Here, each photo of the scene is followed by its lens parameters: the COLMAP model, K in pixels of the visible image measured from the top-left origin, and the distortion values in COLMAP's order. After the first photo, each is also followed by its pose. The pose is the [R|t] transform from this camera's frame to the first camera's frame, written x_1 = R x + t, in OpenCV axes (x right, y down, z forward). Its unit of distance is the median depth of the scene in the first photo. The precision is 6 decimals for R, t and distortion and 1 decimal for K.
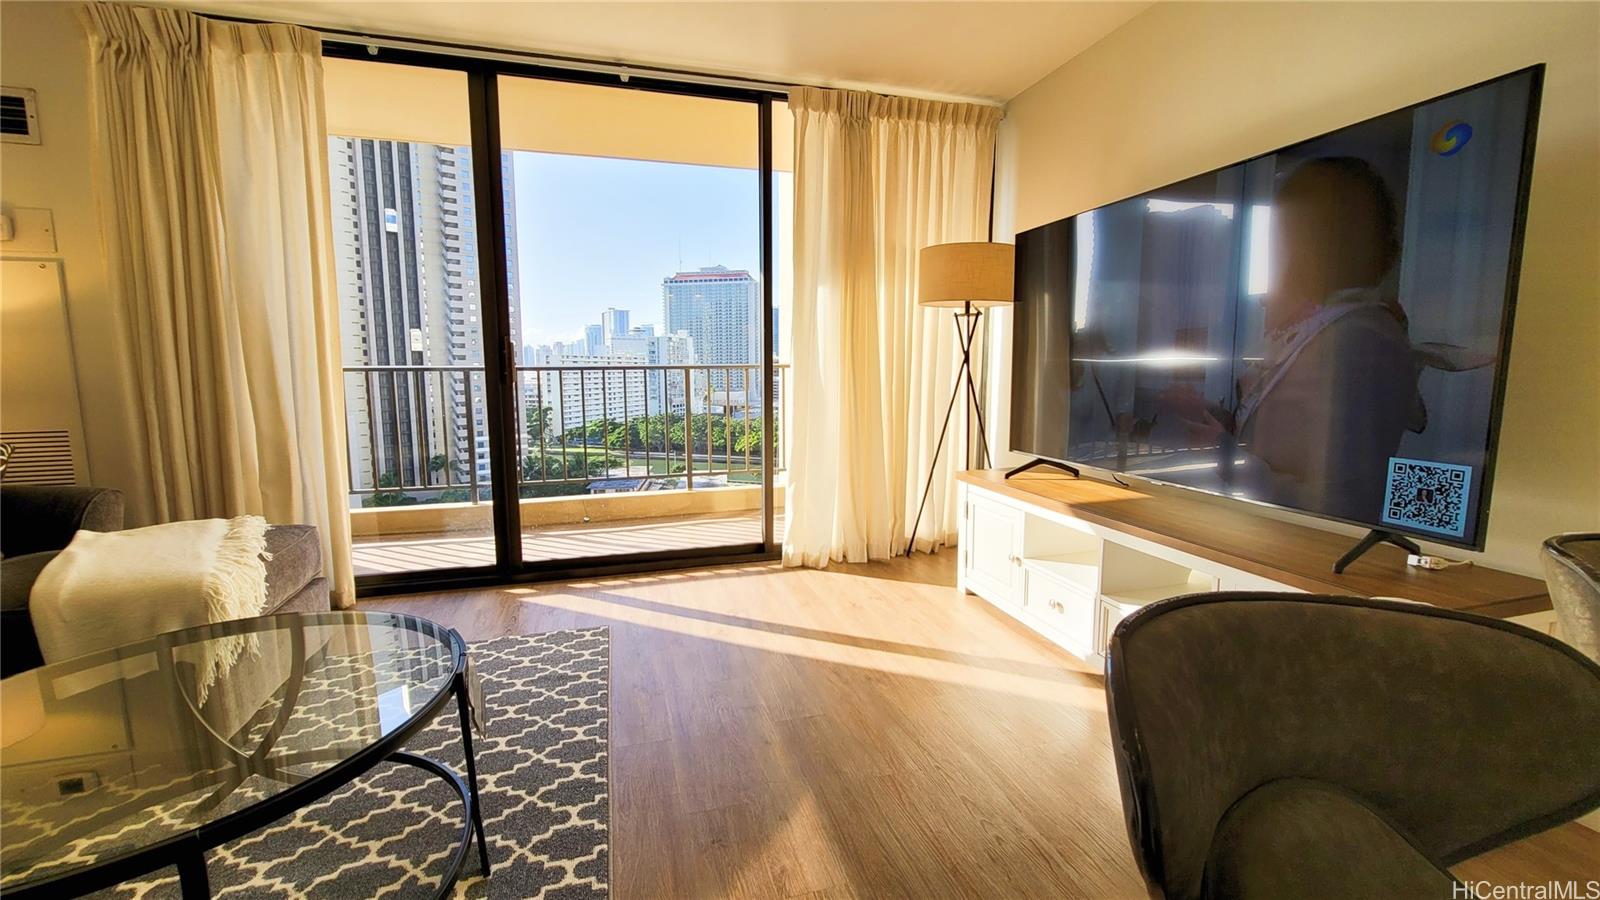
lens RADIAL K [[651.3, 0, 800.0], [0, 651.3, 450.0], [0, 0, 1]] dist [-0.002867, -0.000045]
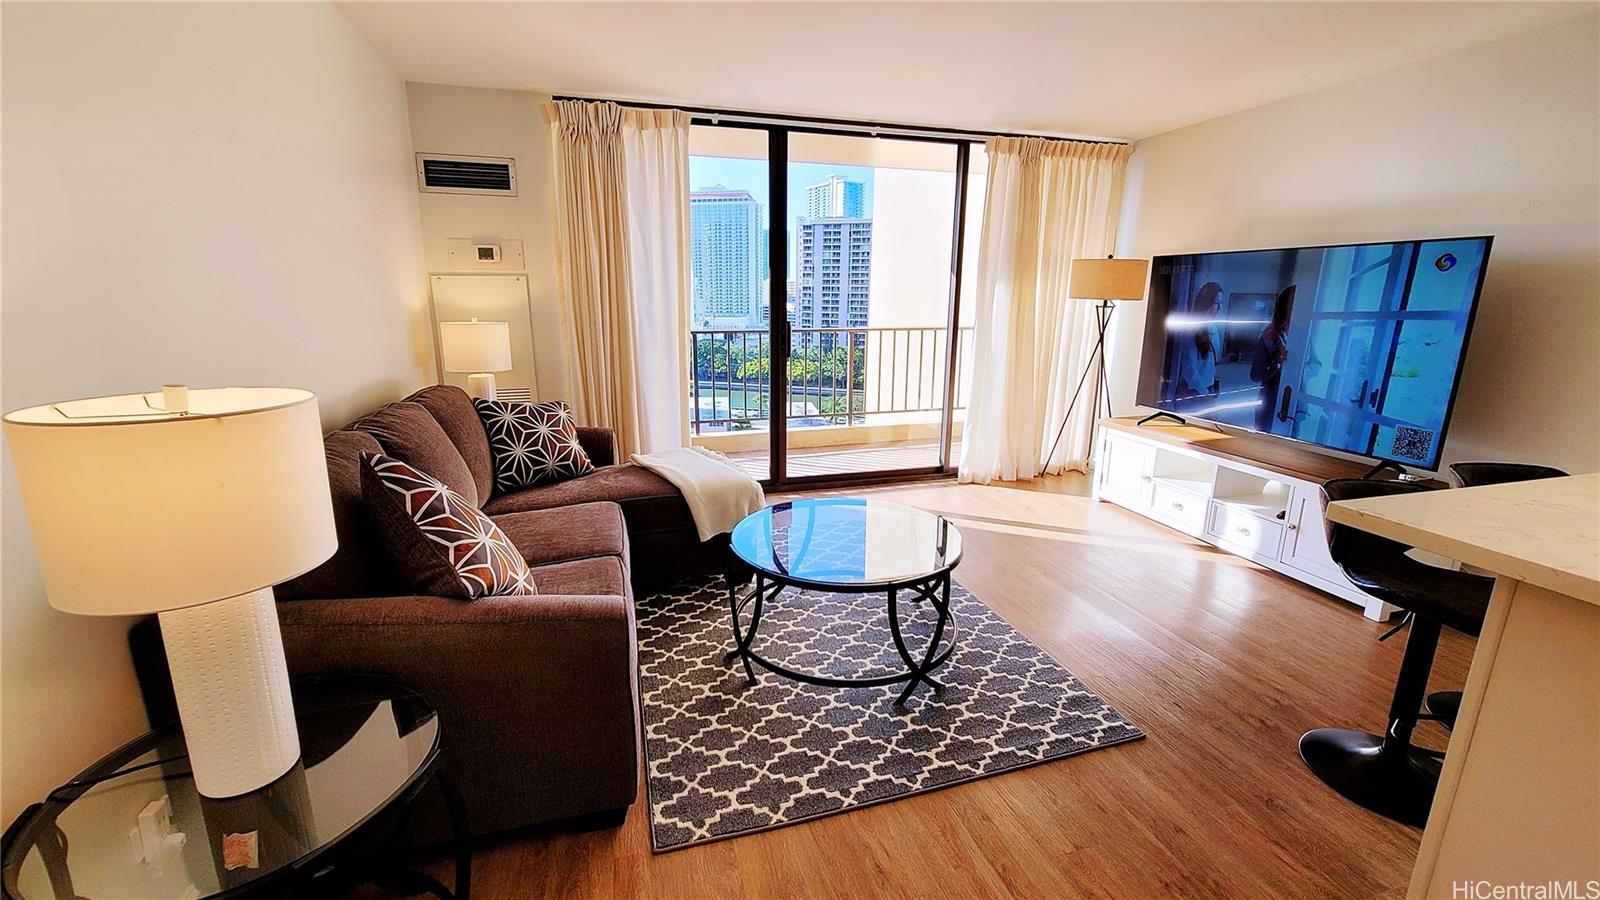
lens RADIAL K [[651.3, 0, 800.0], [0, 651.3, 450.0], [0, 0, 1]] dist [-0.002867, -0.000045]
pose [[0.999942, 0.009507, 0.005013, -0.412825], [-0.010008, 0.993682, 0.111788, -0.051529], [-0.003918, -0.111832, 0.993719, -0.435461]]
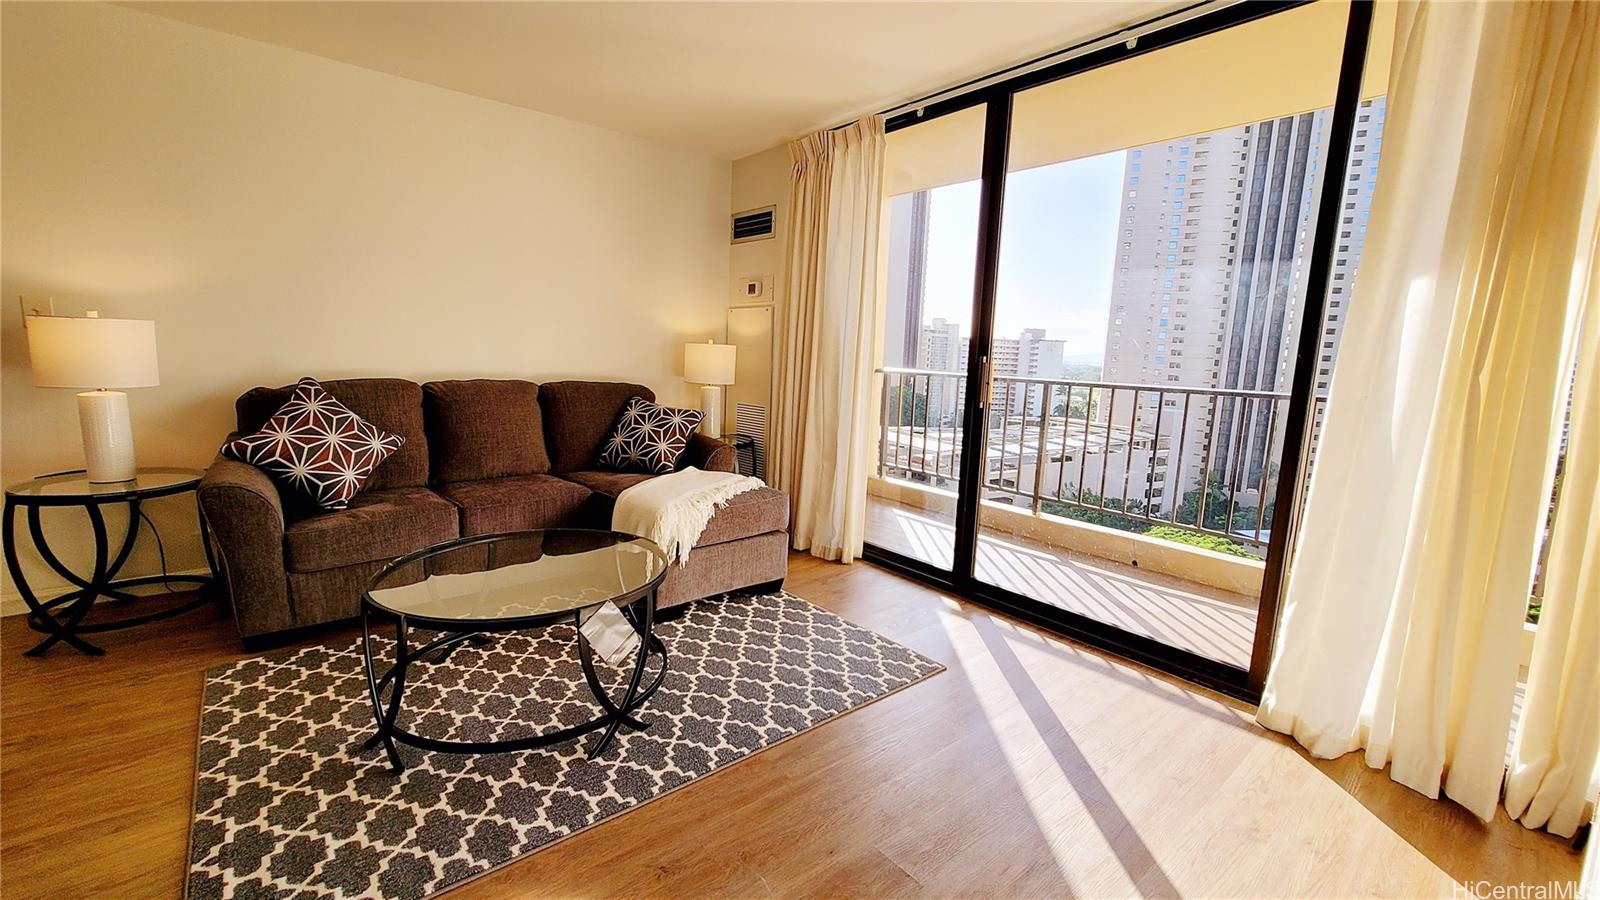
lens RADIAL K [[651.3, 0, 800.0], [0, 651.3, 450.0], [0, 0, 1]] dist [-0.002867, -0.000045]
pose [[0.399660, 0.157290, -0.903068, 0.363746], [-0.152583, 0.982840, 0.103658, -0.090460], [0.903875, 0.096365, 0.416801, 0.323999]]
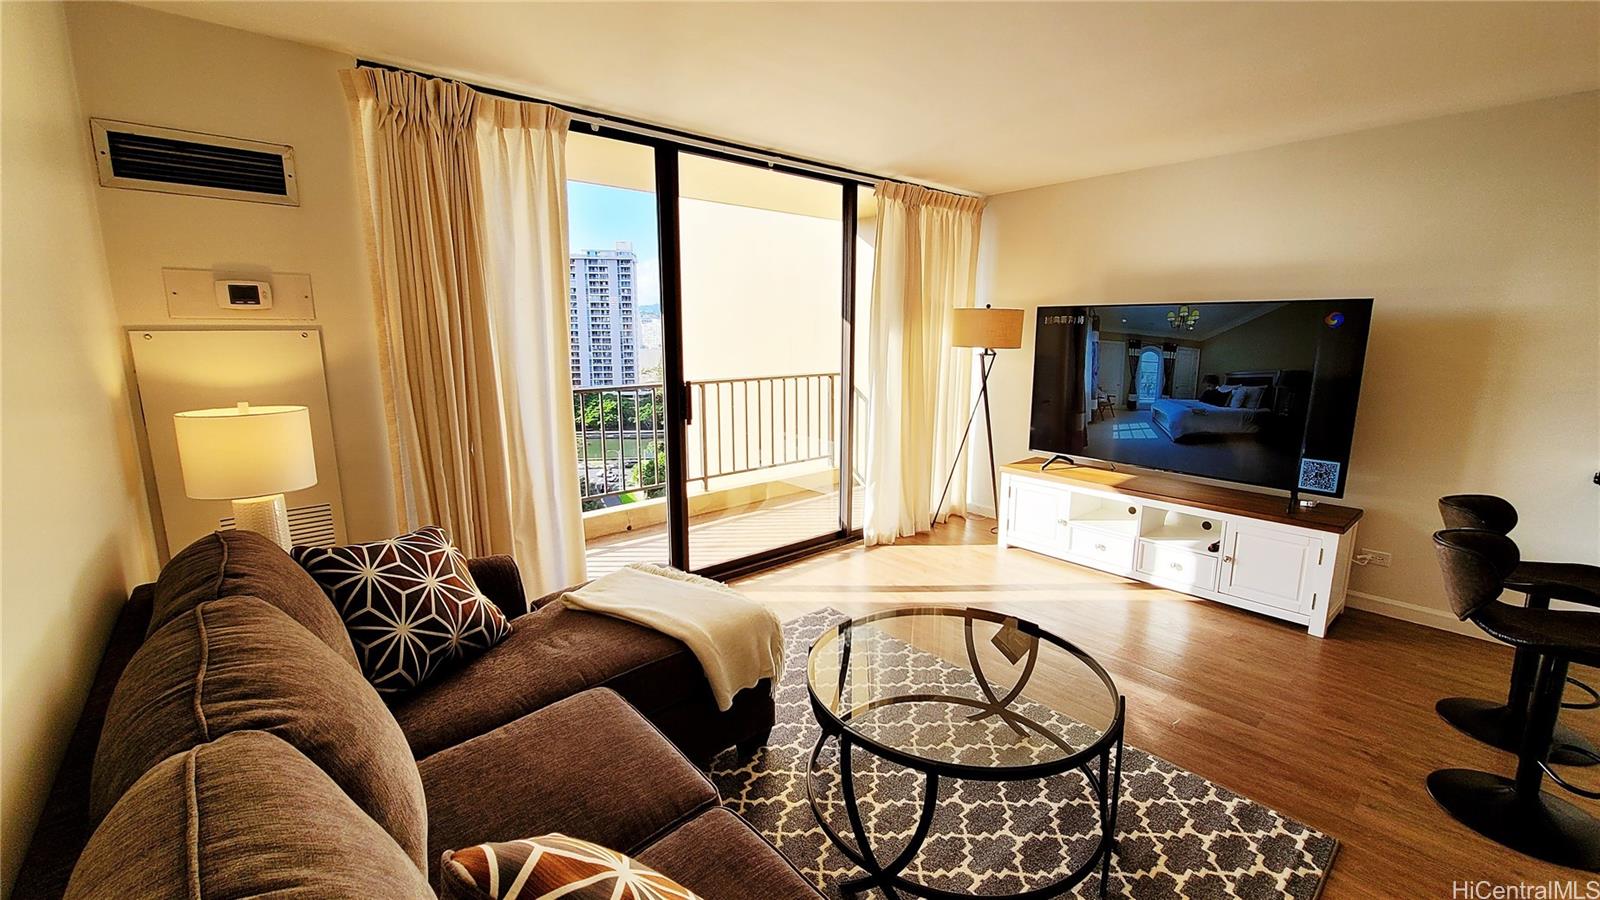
lens RADIAL K [[651.3, 0, 800.0], [0, 651.3, 450.0], [0, 0, 1]] dist [-0.002867, -0.000045]
pose [[0.908211, -0.070536, 0.412525, -0.729267], [0.047493, 0.996698, 0.065862, -0.115128], [-0.415809, -0.040225, 0.908562, -0.134887]]
